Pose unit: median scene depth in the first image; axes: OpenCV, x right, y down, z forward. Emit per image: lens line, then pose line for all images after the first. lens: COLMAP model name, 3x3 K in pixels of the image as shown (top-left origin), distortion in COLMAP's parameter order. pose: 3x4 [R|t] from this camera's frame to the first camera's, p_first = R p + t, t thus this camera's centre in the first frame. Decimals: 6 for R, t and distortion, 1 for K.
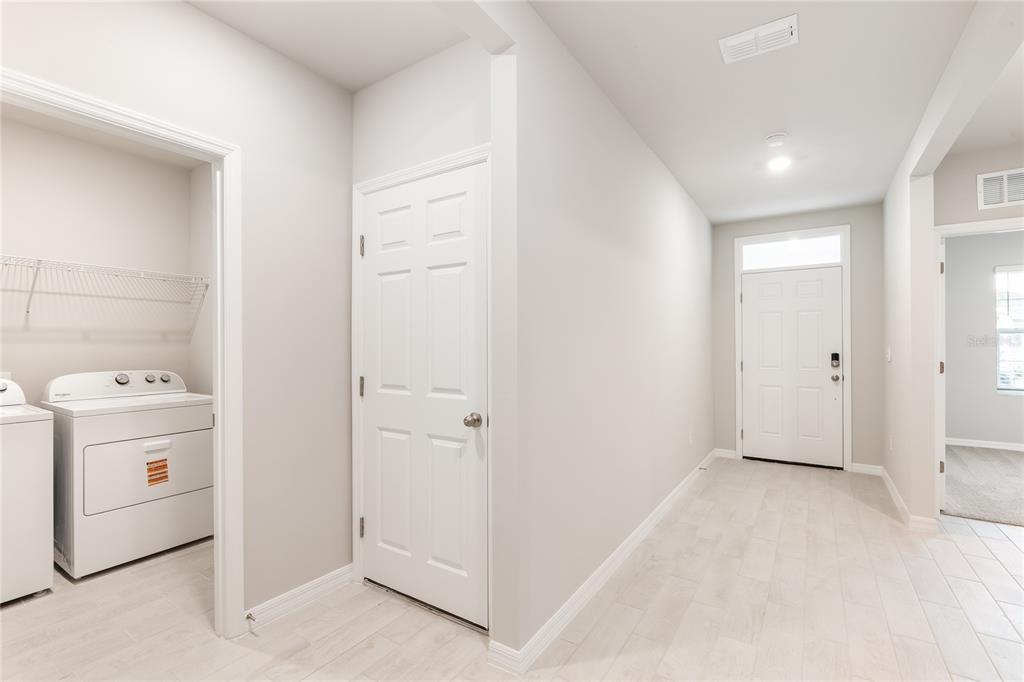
lens RADIAL K [[459.8, 0, 512.0], [0, 459.8, 341.0], [0, 0, 1]] dist [-0.002960, -0.000964]
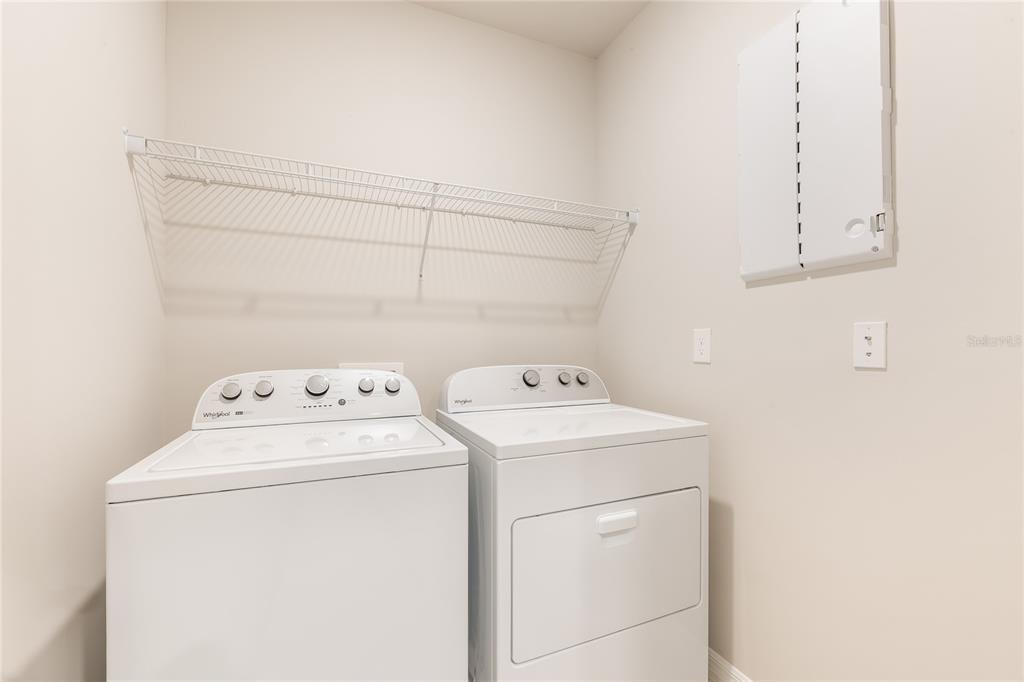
lens RADIAL K [[428.3, 0, 509.5], [0, 428.3, 341.0], [0, 0, 1]] dist [0.001075, -0.000053]
pose [[0.833434, -0.004637, -0.552599, -0.587379], [0.002718, 0.999987, -0.004292, 0.037904], [0.552612, 0.002076, 0.833436, 0.533507]]
